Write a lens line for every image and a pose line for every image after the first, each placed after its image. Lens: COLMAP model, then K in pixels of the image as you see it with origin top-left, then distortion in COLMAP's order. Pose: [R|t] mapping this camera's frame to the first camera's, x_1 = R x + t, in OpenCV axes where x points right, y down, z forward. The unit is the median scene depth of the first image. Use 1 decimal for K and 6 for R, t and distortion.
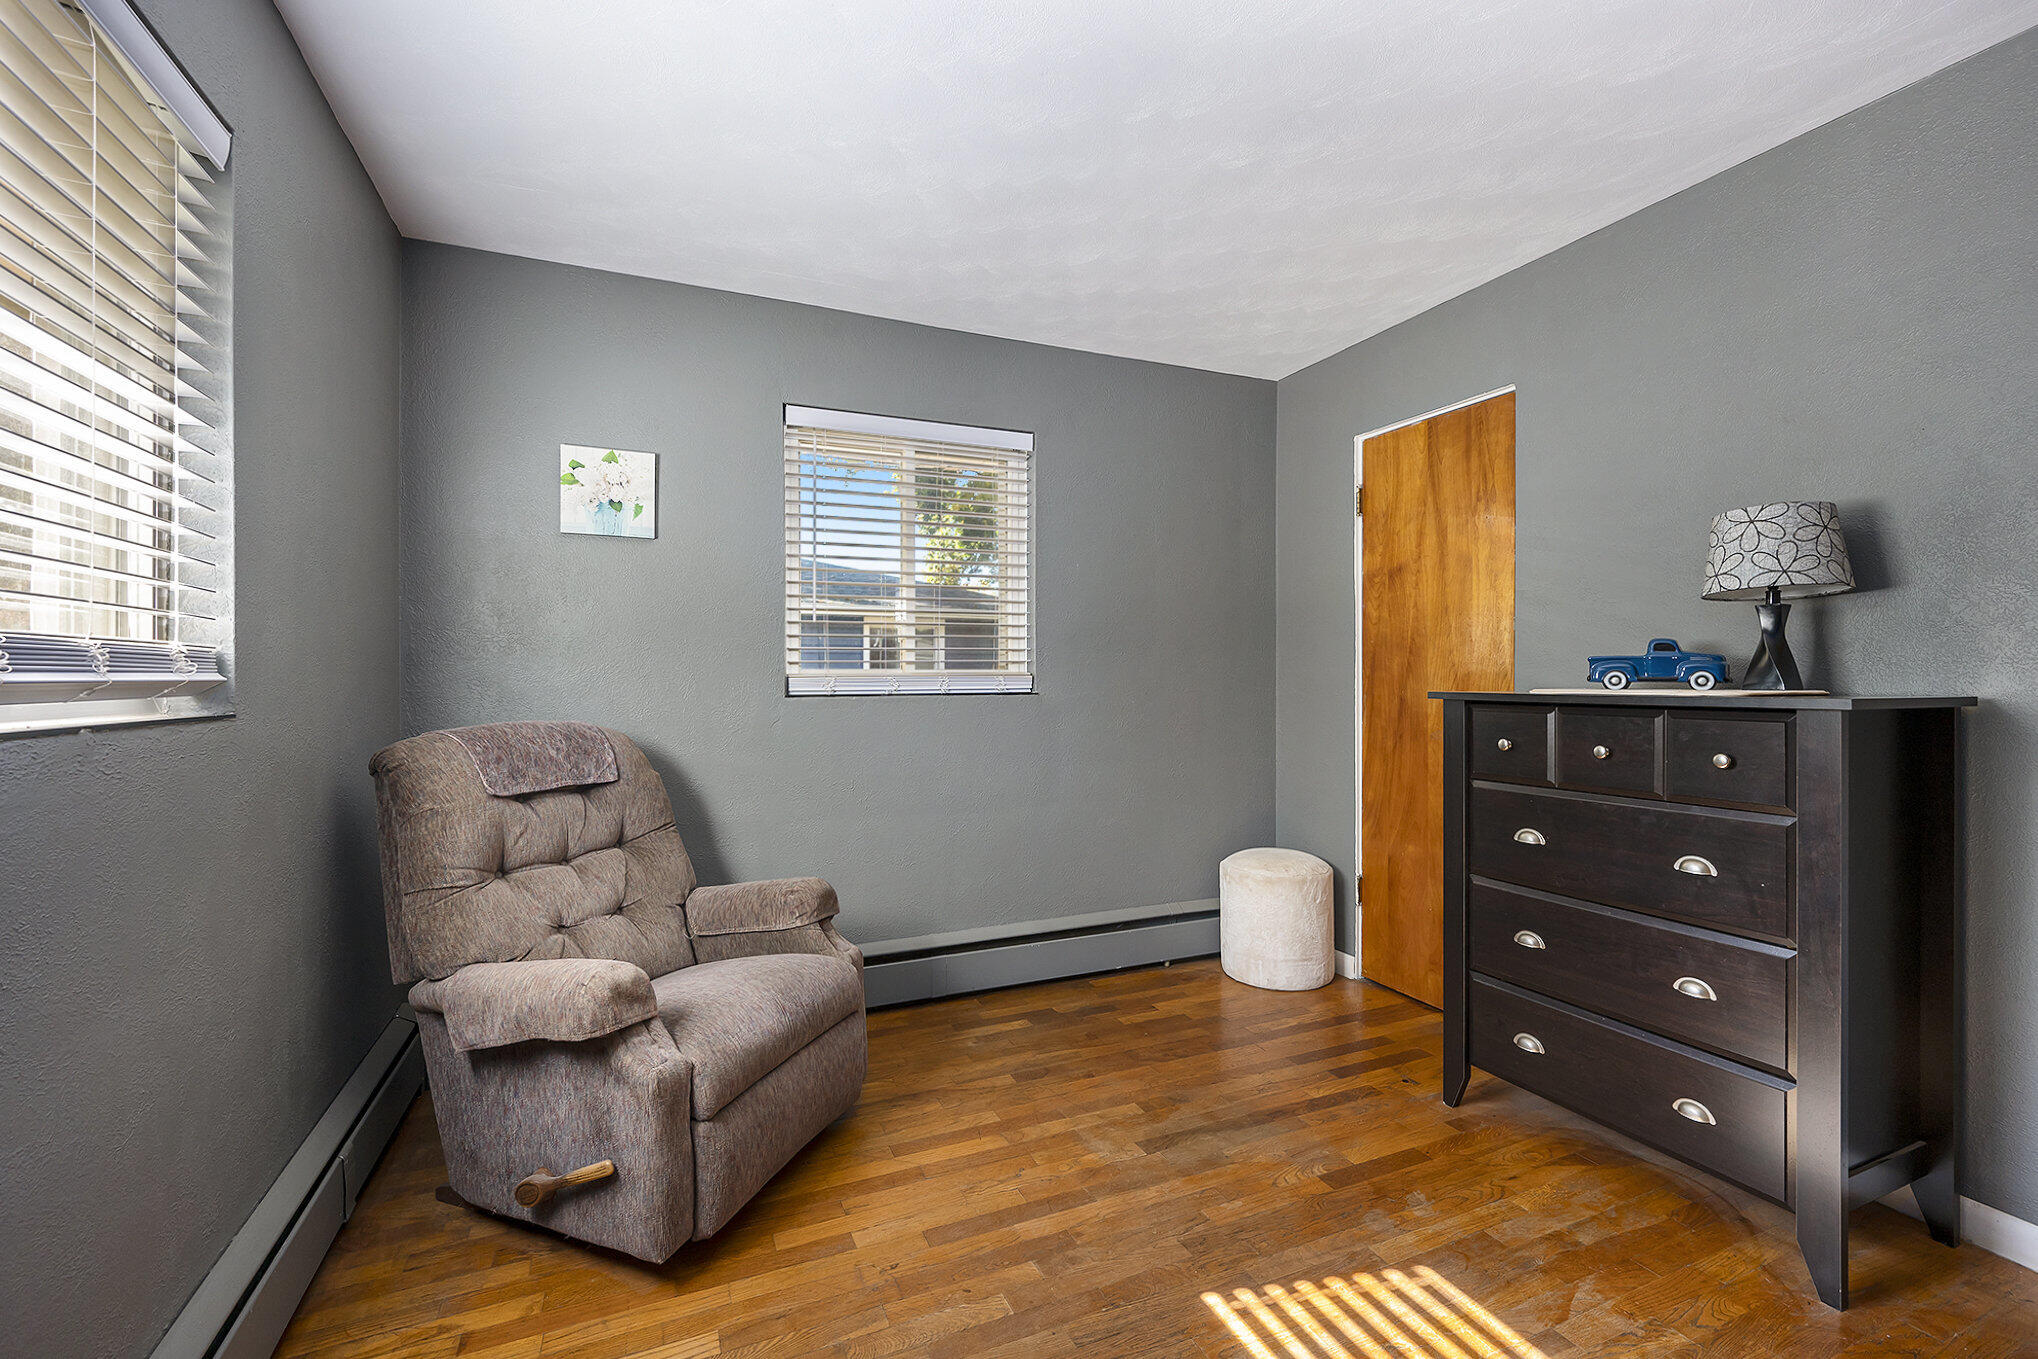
lens RADIAL K [[881.6, 0, 1010.8], [0, 881.6, 683.7], [0, 0, 1]] dist [0.000022, 0.000258]
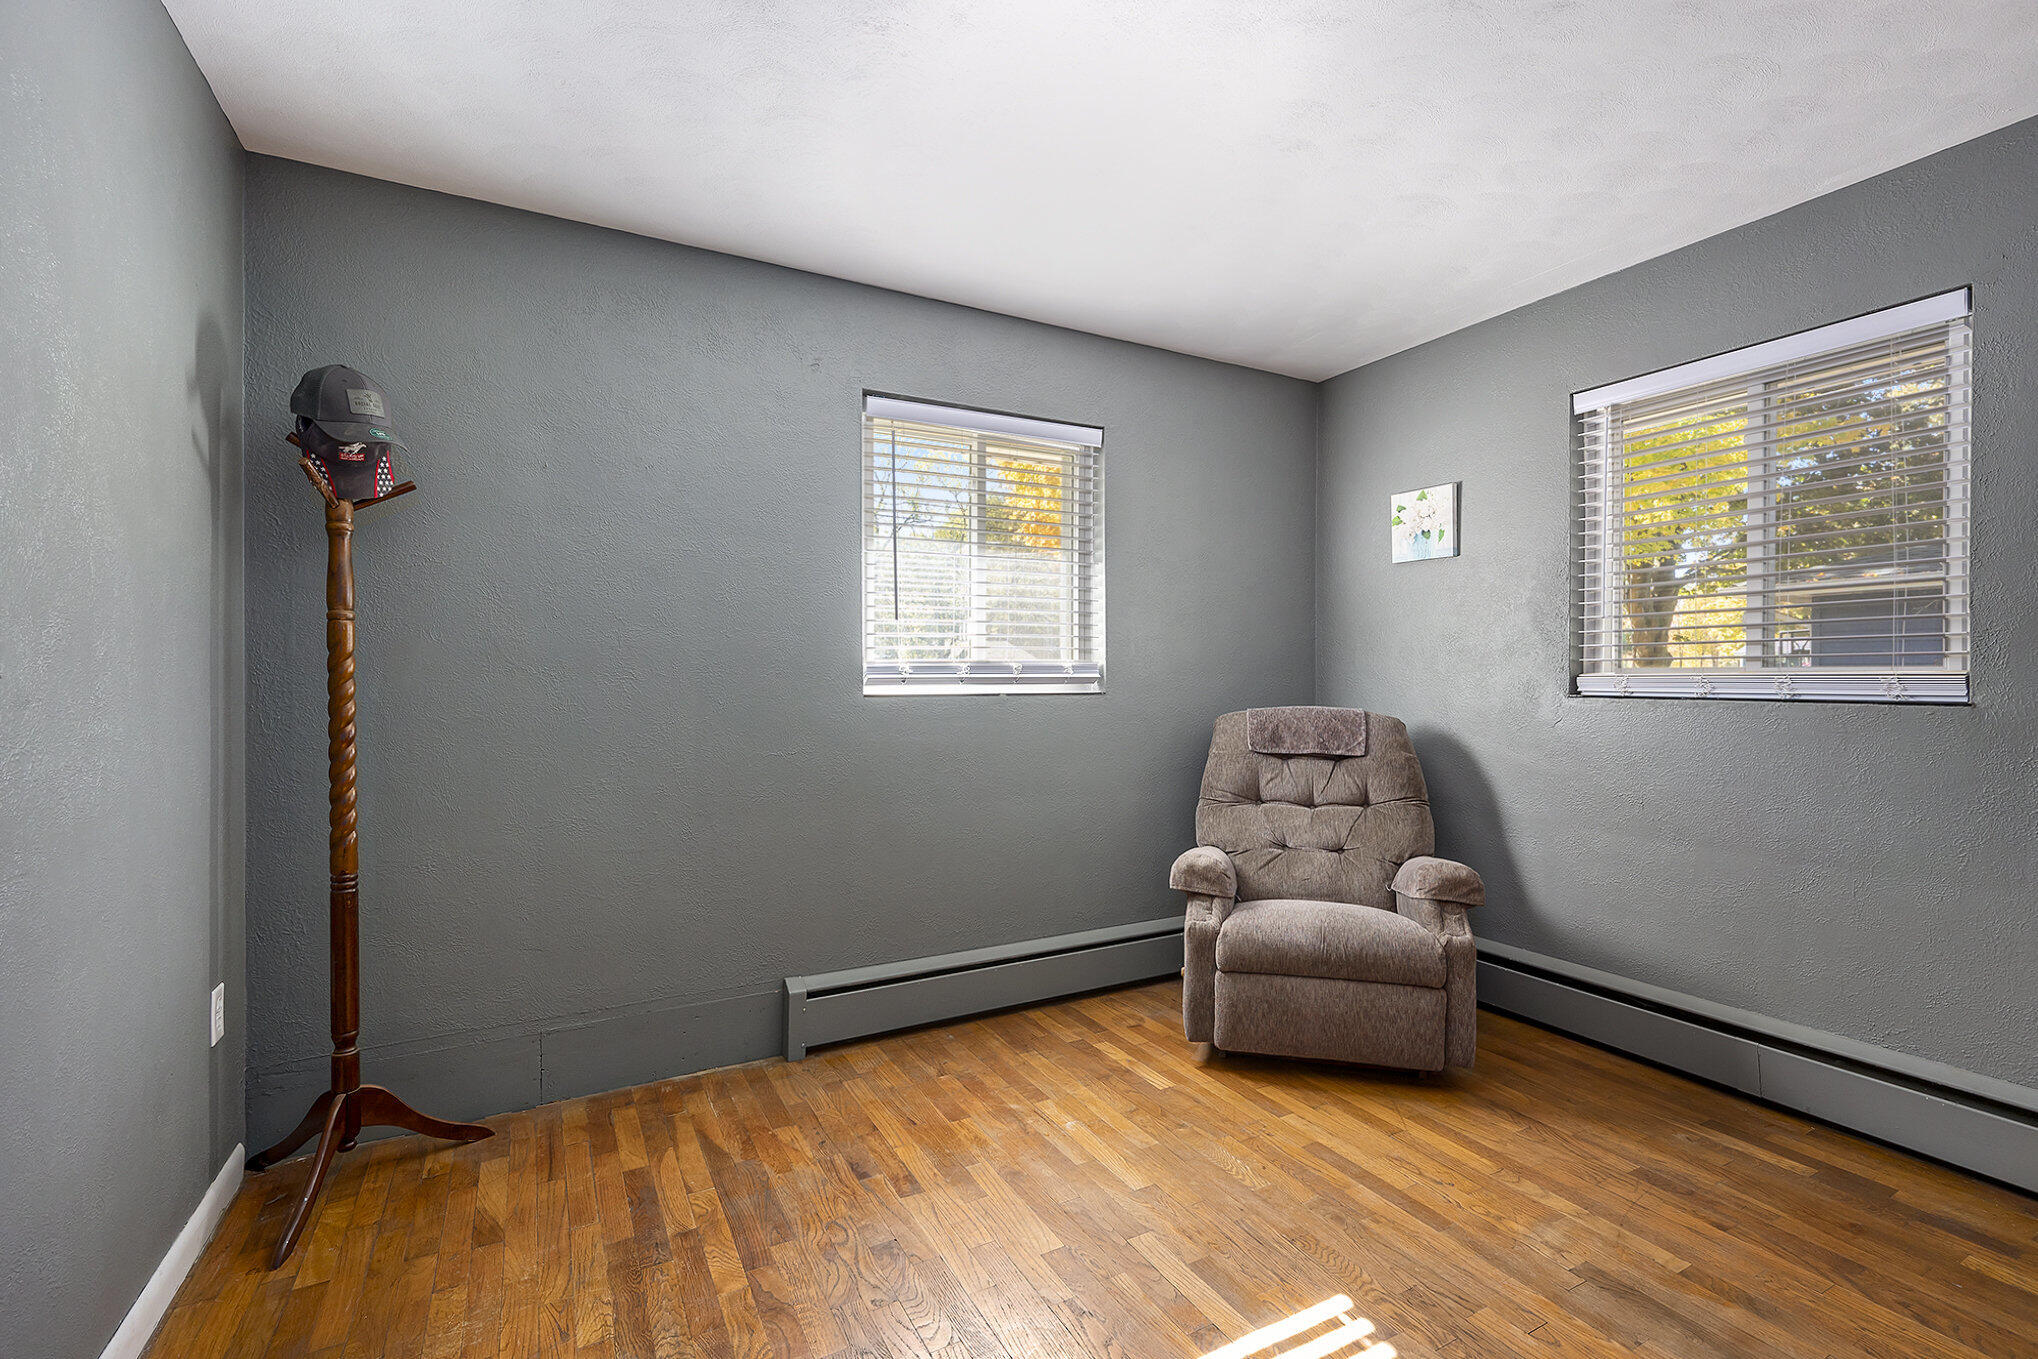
lens RADIAL K [[937.3, 0, 1015.9], [0, 937.3, 678.5], [0, 0, 1]] dist [-0.000761, -0.000018]
pose [[0.057023, 0.006425, -0.998352, 0.896667], [-0.008625, 0.999945, 0.005943, -0.007460], [0.998336, 0.008272, 0.057075, 0.405134]]
